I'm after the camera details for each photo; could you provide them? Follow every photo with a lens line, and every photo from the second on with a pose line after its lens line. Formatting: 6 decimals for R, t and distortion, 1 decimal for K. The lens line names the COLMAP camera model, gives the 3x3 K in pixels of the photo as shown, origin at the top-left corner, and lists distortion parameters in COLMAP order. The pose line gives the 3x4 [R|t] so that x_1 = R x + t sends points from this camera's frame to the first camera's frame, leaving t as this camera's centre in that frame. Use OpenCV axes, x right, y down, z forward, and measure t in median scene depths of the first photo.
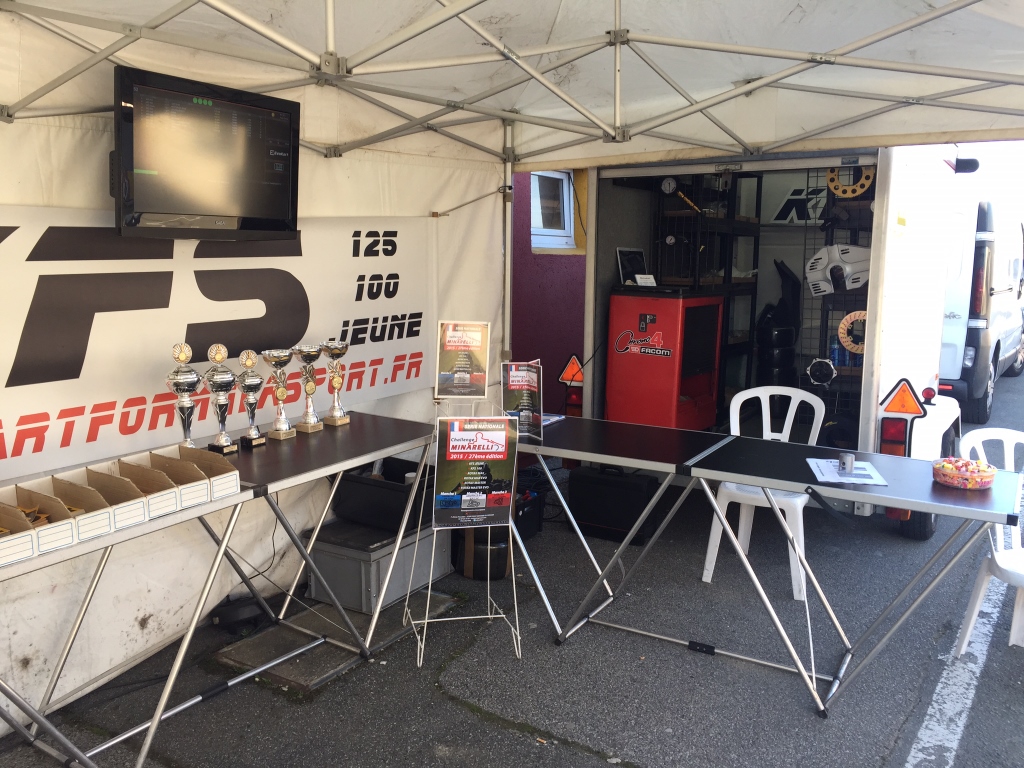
lens RADIAL K [[890.0, 0, 538.9], [0, 890.0, 378.5], [0, 0, 1]] dist [0.073105, -0.069141]
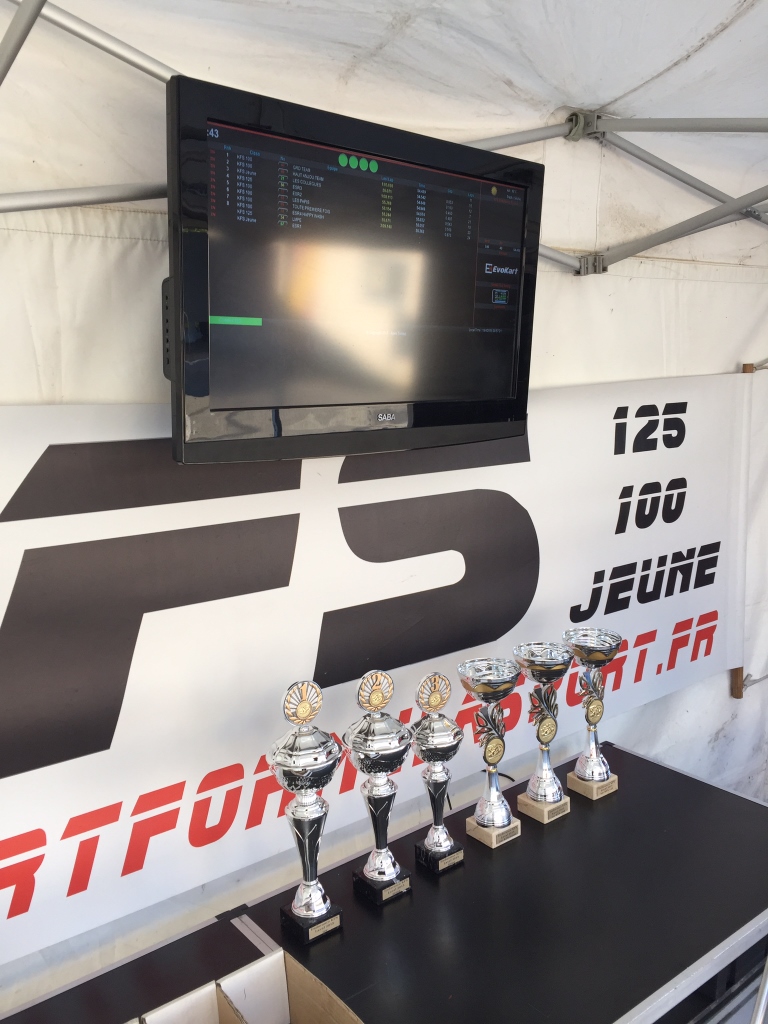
lens RADIAL K [[890.0, 0, 395.2], [0, 890.0, 509.4], [0, 0, 1]] dist [0.073105, -0.069141]
pose [[0.942775, 0.017932, -0.332948, -0.153225], [-0.021174, 0.999757, -0.006112, -0.097490], [0.332758, 0.012812, 0.942925, 0.443577]]
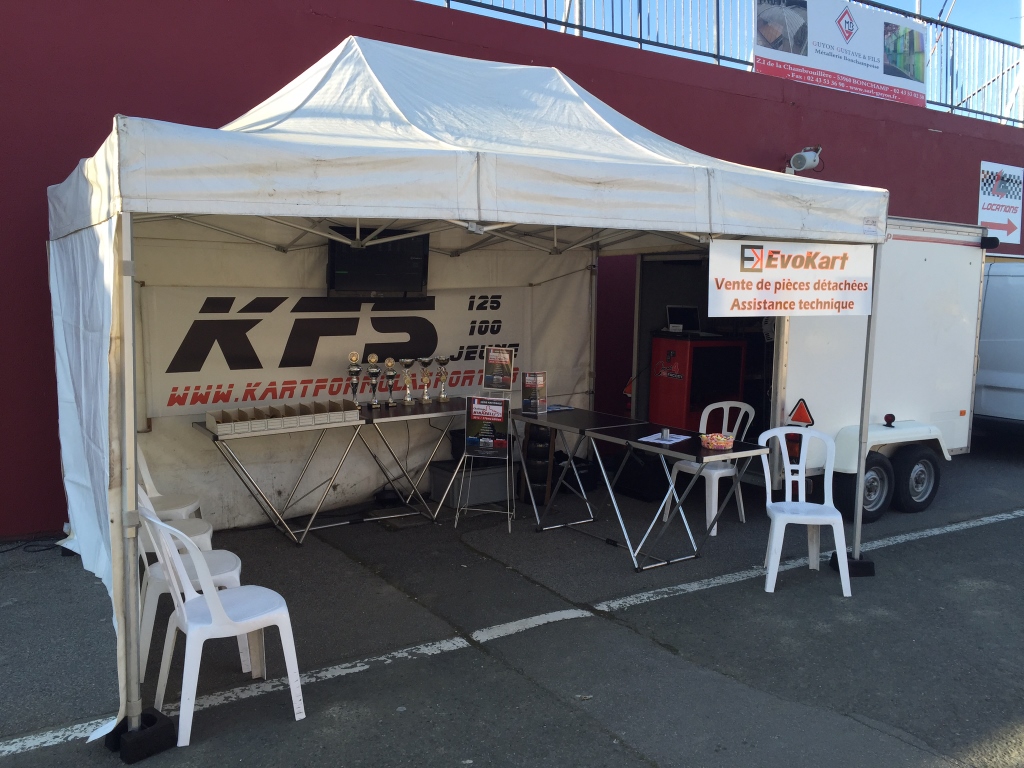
lens RADIAL K [[890.0, 0, 538.9], [0, 890.0, 378.5], [0, 0, 1]] dist [0.073105, -0.069141]
pose [[0.918722, 0.049734, -0.391762, 0.624177], [-0.066937, 0.997295, -0.030368, 0.043099], [0.389192, 0.054123, 0.919565, -0.566109]]
